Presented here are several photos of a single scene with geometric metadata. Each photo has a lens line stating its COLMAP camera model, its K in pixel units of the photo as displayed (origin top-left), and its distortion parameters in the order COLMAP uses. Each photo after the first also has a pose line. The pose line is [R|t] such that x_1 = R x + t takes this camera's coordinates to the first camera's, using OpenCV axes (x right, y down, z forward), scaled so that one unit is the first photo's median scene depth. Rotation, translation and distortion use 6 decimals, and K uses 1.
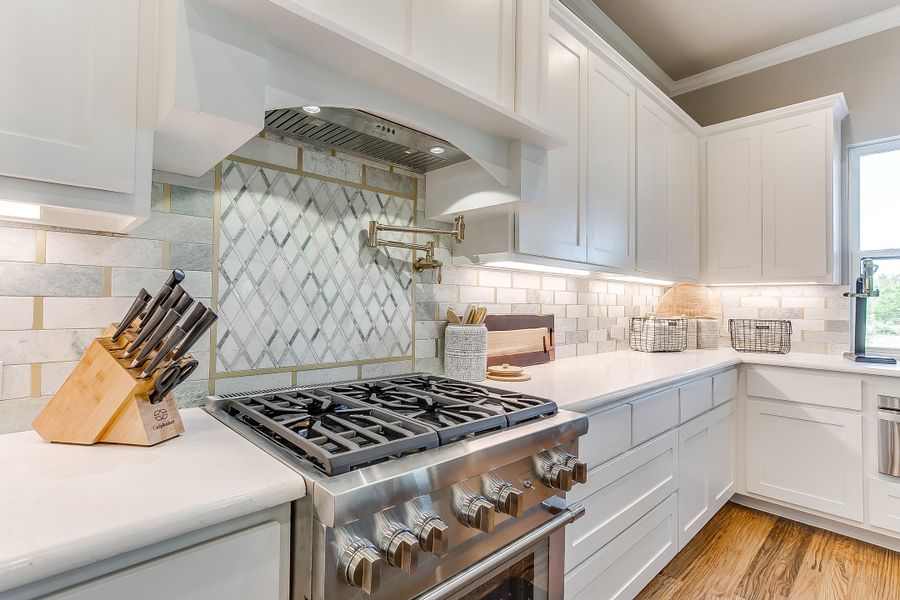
lens RADIAL K [[436.1, 0, 447.7], [0, 436.1, 294.3], [0, 0, 1]] dist [-0.019006, 0.005032]
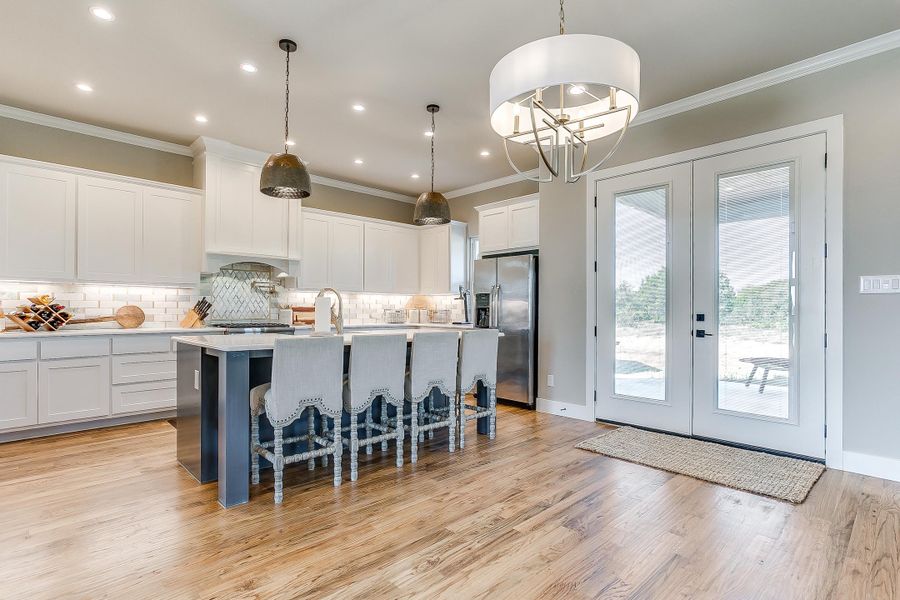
lens RADIAL K [[436.1, 0, 445.5], [0, 436.1, 306.4], [0, 0, 1]] dist [-0.019006, 0.005032]
pose [[0.999867, -0.007241, 0.014634, 1.380090], [0.006970, 0.999804, 0.018512, -0.007630], [-0.014765, -0.018408, 0.999722, -2.675969]]
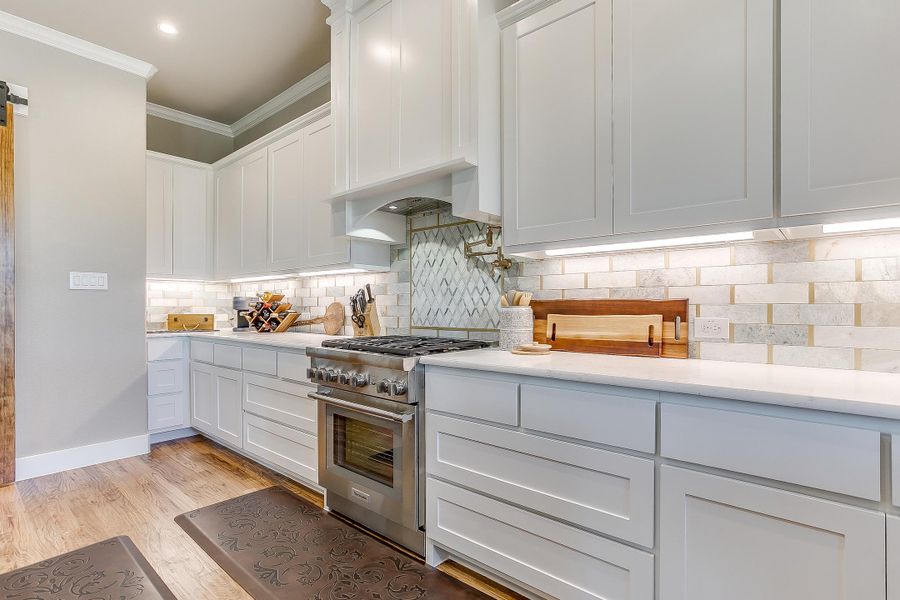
lens RADIAL K [[436.1, 0, 447.7], [0, 436.1, 305.0], [0, 0, 1]] dist [-0.019006, 0.005032]
pose [[0.105305, -0.017690, -0.994283, 1.430616], [0.024091, 0.999594, -0.015233, 0.087385], [0.994148, -0.022349, 0.105689, 0.757057]]
